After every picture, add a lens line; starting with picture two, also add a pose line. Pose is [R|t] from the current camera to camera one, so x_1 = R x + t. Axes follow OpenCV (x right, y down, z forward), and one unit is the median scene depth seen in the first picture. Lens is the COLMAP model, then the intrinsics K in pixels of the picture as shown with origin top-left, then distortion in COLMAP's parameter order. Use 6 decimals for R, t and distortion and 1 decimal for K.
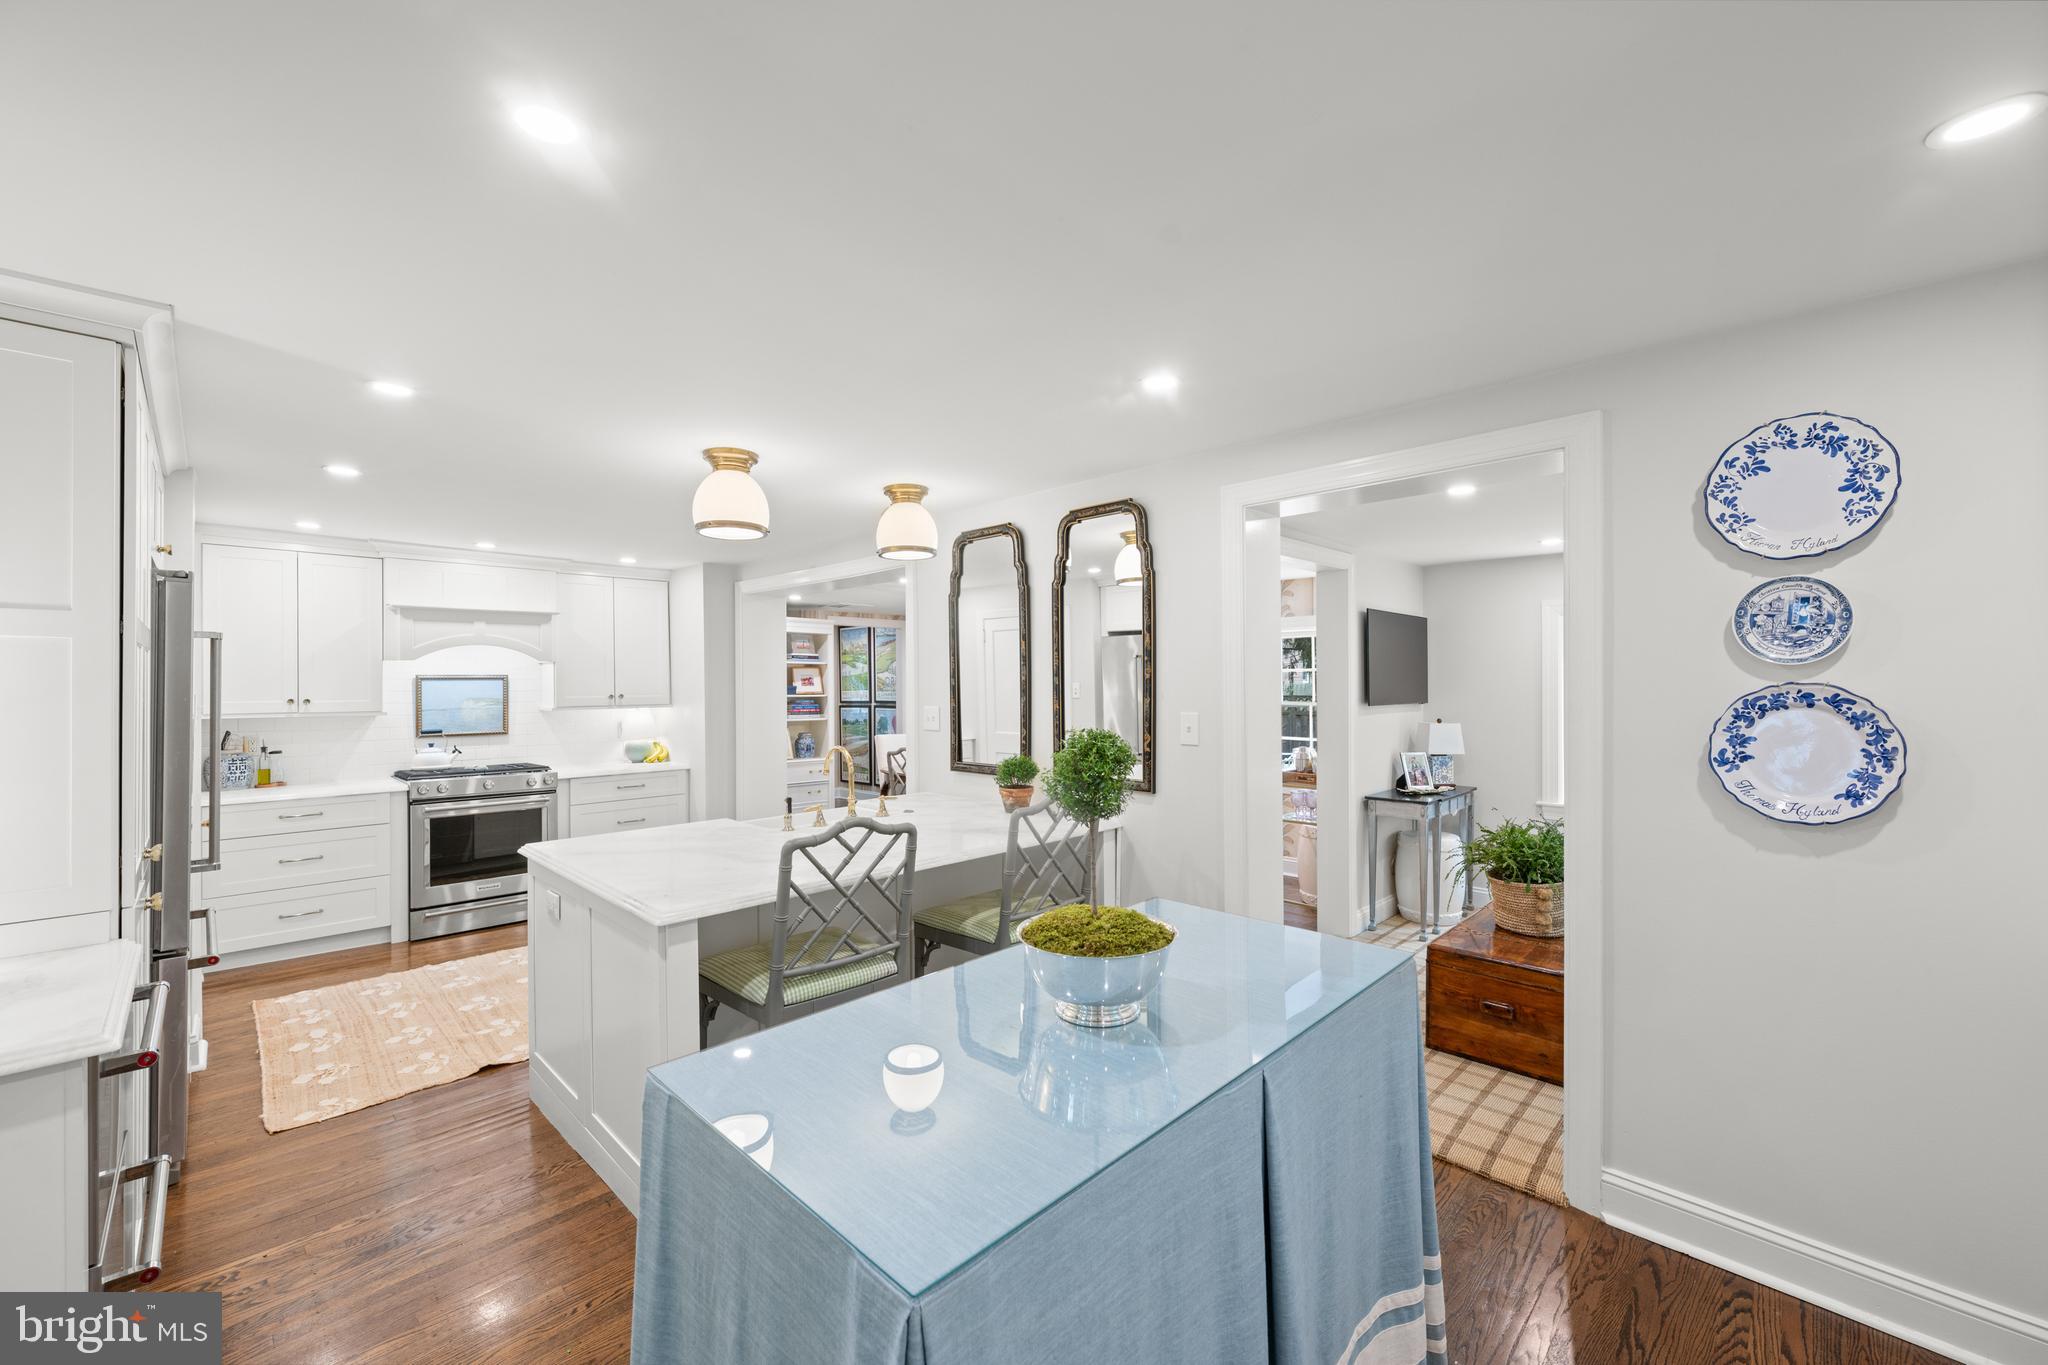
lens RADIAL K [[819.1, 0, 1020.4], [0, 819.1, 680.8], [0, 0, 1]] dist [-0.001068, 0.000434]
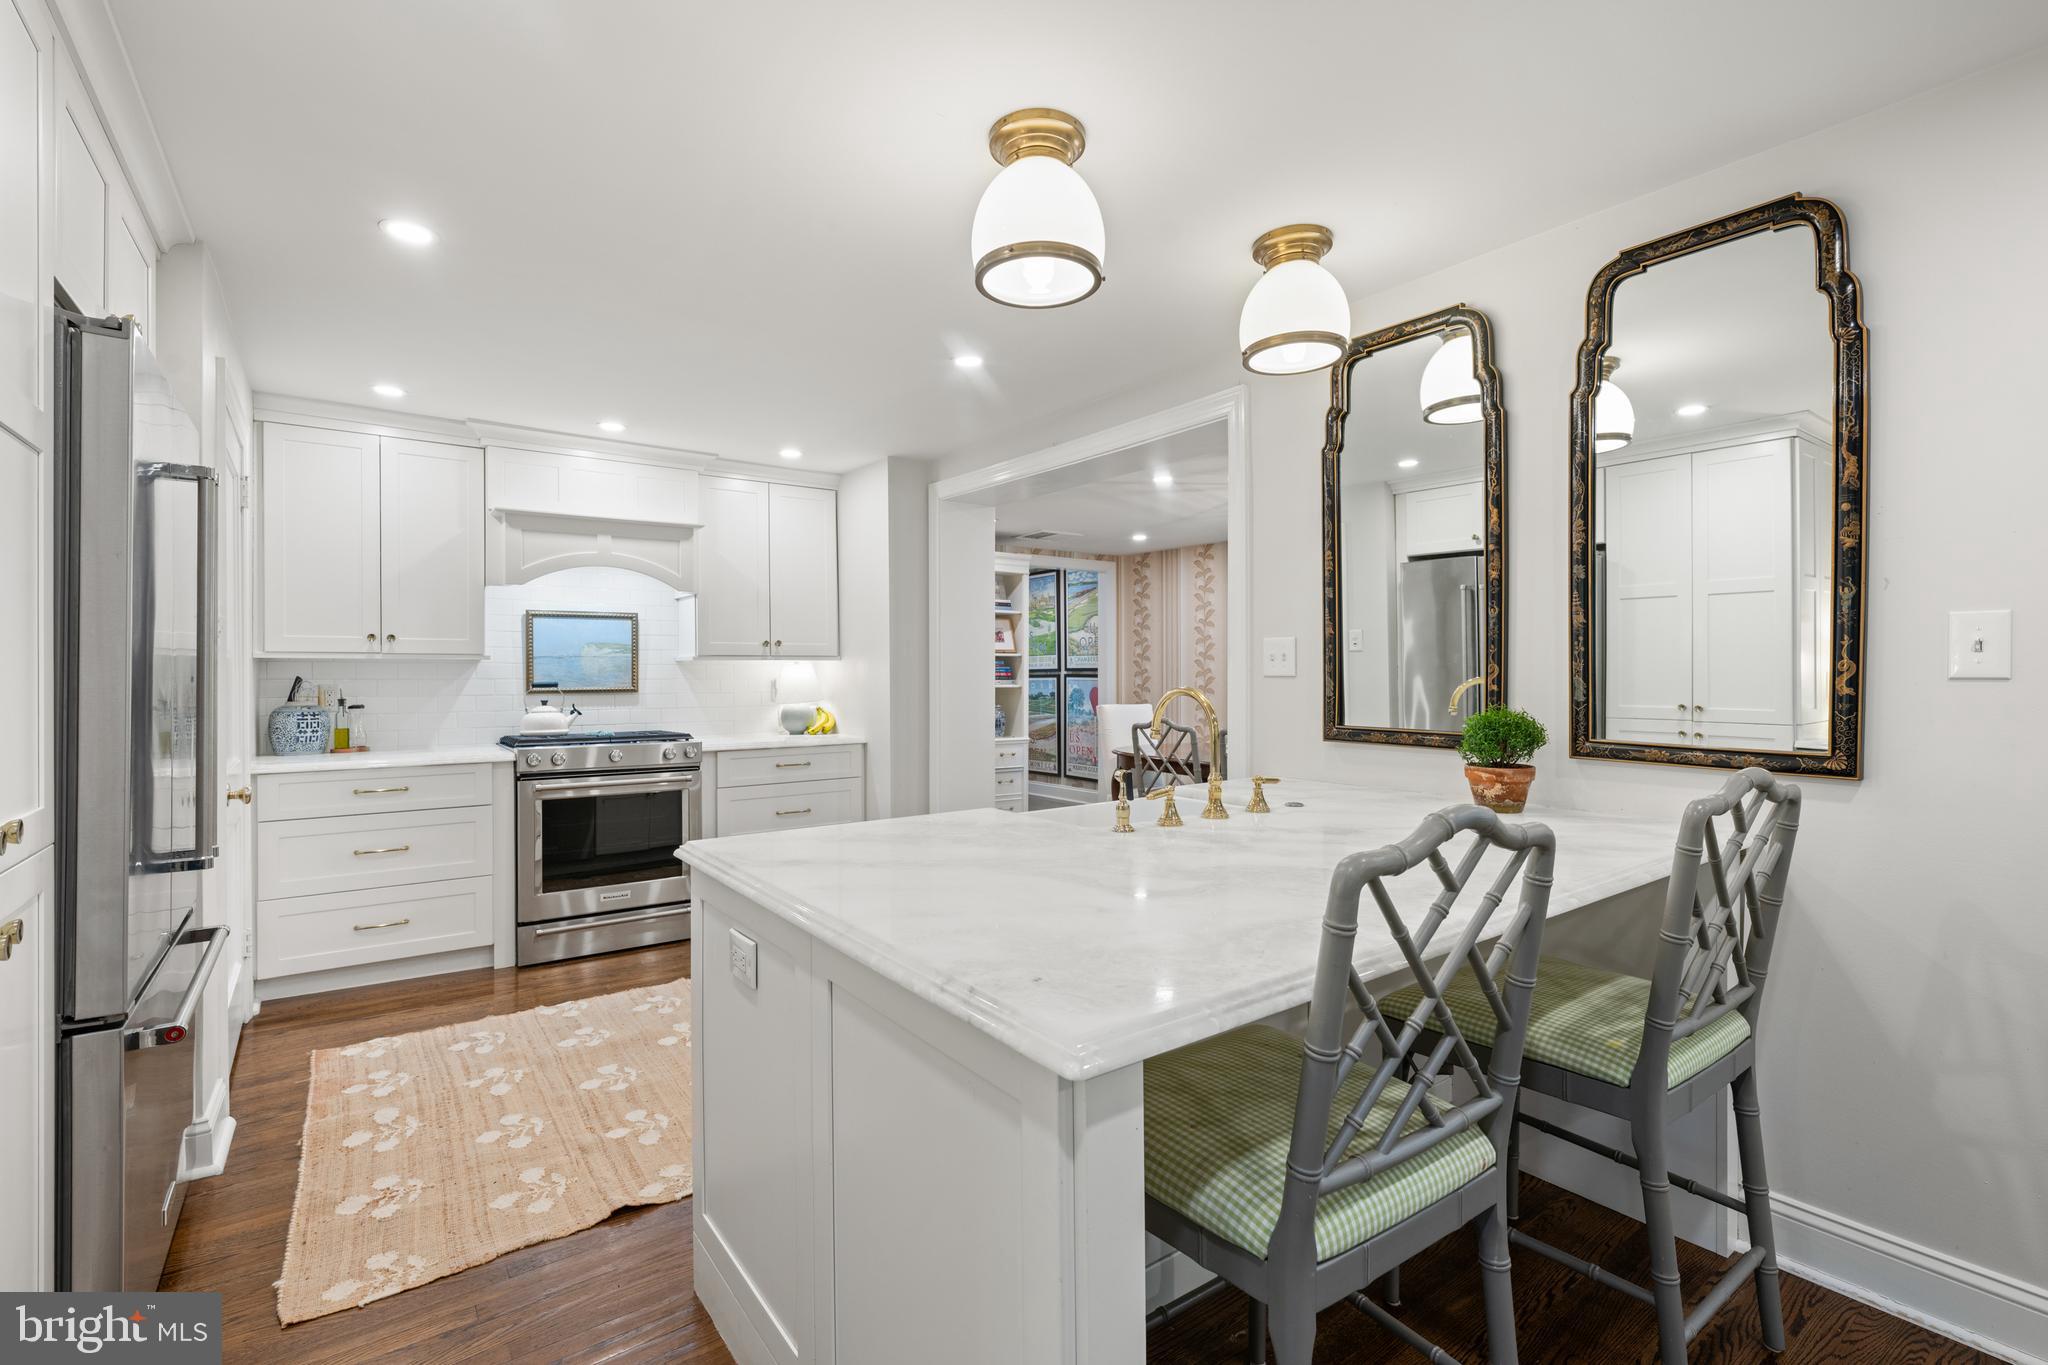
lens RADIAL K [[921.5, 0, 1017.0], [0, 921.5, 680.3], [0, 0, 1]] dist [-0.003167, 0.000474]
pose [[0.987865, 0.005401, -0.155221, -0.229390], [-0.003431, 0.999910, 0.012961, 0.064624], [0.155277, -0.012271, 0.987795, 0.333260]]
